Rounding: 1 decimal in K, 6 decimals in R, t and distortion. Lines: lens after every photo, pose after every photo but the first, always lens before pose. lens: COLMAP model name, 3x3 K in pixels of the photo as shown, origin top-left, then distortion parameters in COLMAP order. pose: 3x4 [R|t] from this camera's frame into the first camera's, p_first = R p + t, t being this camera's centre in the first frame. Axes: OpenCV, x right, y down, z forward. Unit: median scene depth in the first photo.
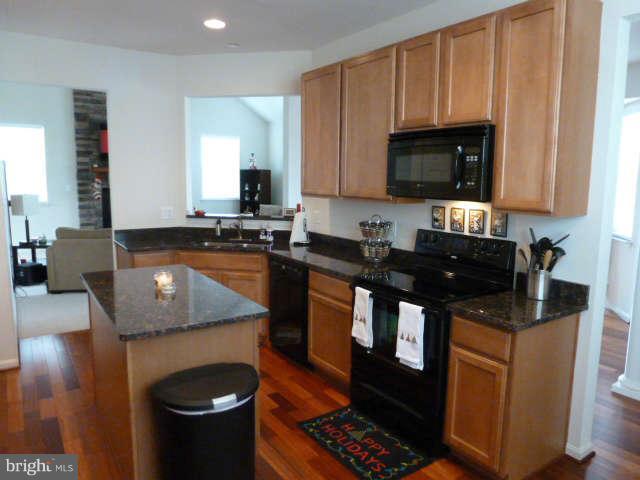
lens RADIAL K [[480.3, 0, 320.0], [0, 480.3, 240.0], [0, 0, 1]] dist [-0.013120, -0.002325]
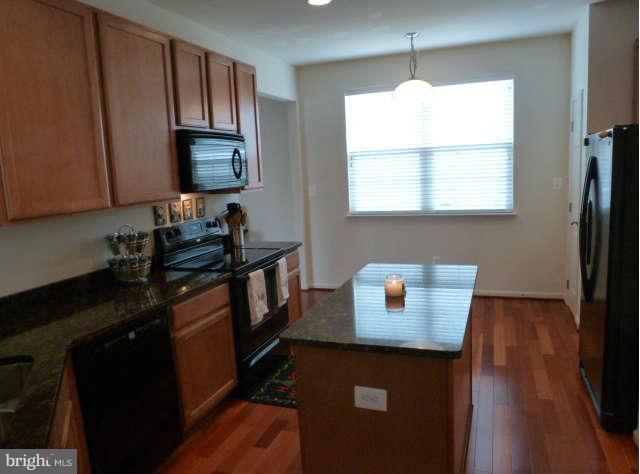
lens RADIAL K [[509.8, 0, 320.0], [0, 509.8, 237.0], [0, 0, 1]] dist [-0.009408, -0.002165]
pose [[-0.608760, -0.091883, 0.788015, -0.900812], [0.145469, 0.963503, 0.224724, -0.213130], [-0.779903, 0.251435, -0.573176, 1.505211]]
